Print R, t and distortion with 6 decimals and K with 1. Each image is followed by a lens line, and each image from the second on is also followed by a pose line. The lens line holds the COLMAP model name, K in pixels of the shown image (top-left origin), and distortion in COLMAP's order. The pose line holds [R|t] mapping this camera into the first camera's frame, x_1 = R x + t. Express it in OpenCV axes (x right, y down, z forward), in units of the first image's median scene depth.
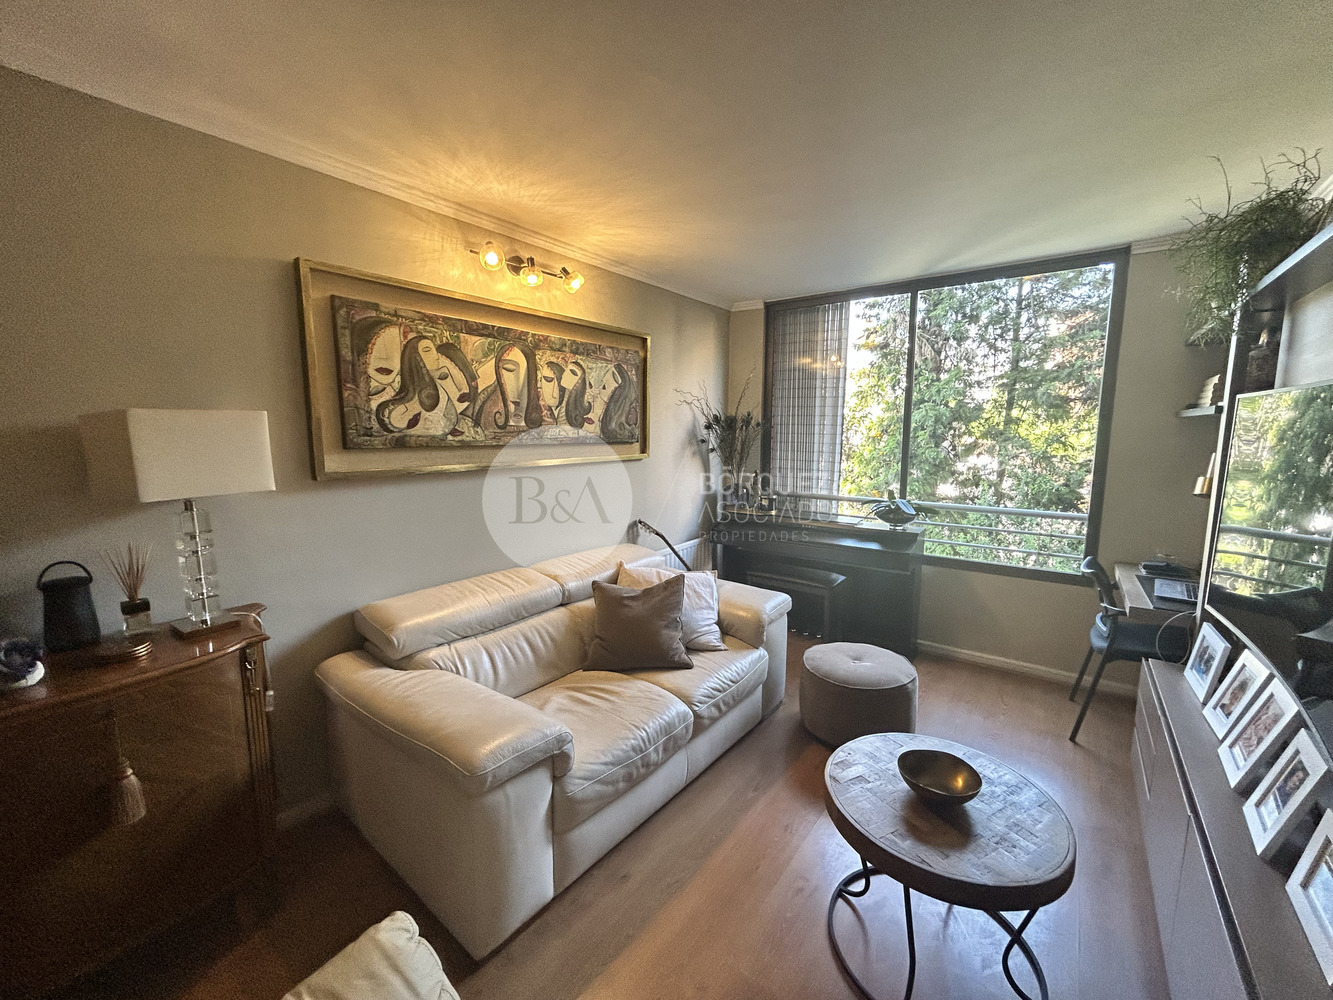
lens RADIAL K [[538.3, 0, 665.7], [0, 538.3, 500.3], [0, 0, 1]] dist [-0.003550, 0.001198]
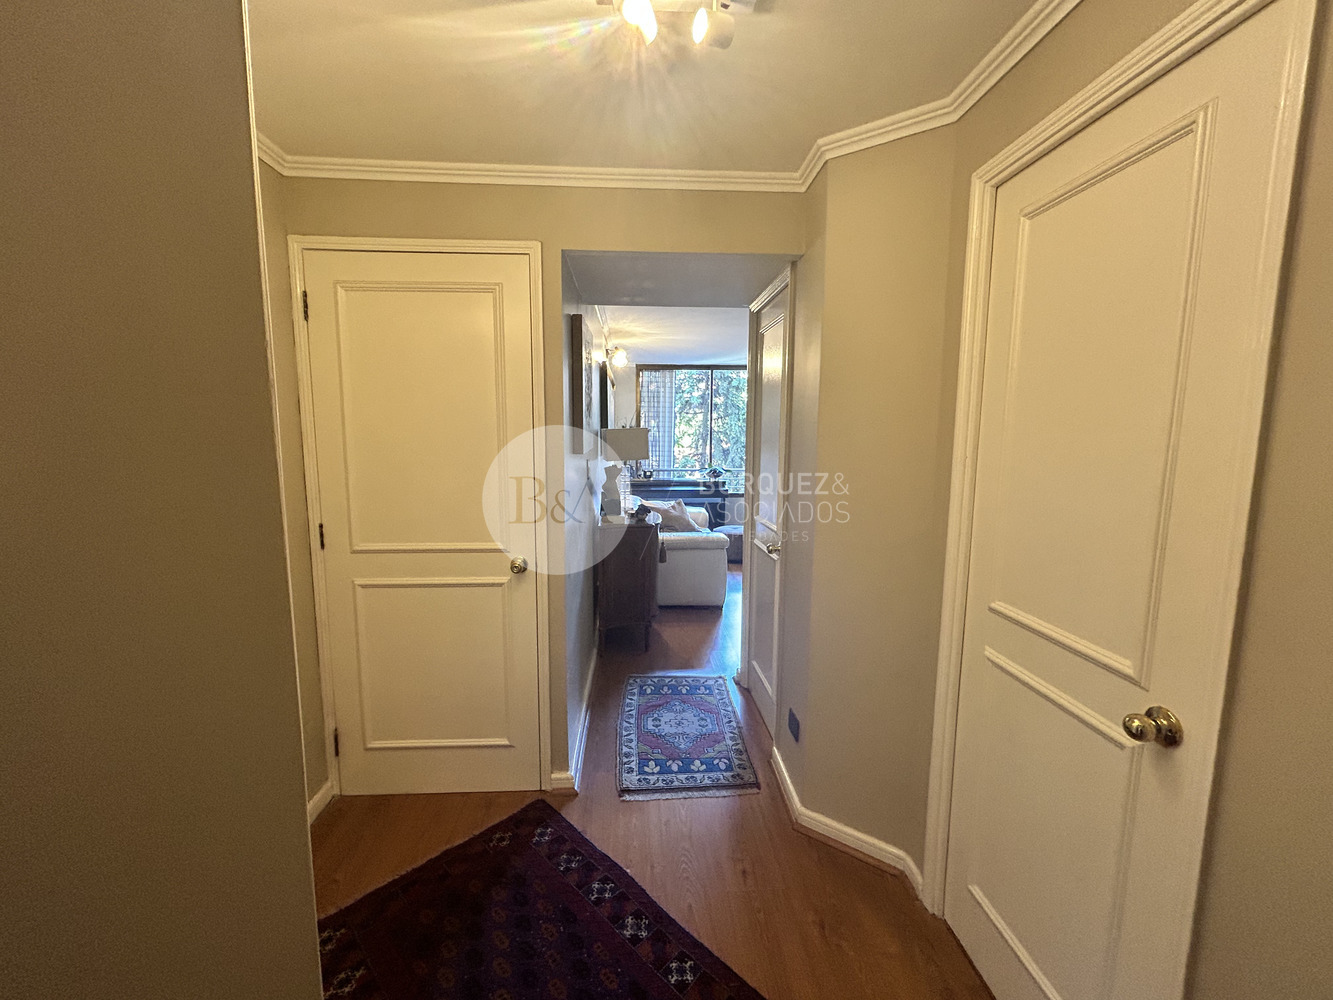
lens RADIAL K [[538.3, 0, 664.4], [0, 538.3, 499.7], [0, 0, 1]] dist [-0.003550, 0.001198]
pose [[0.760135, -0.077809, 0.645090, -1.268740], [0.084318, 0.996222, 0.020807, 0.078469], [-0.644271, 0.038577, 0.763824, -0.573590]]
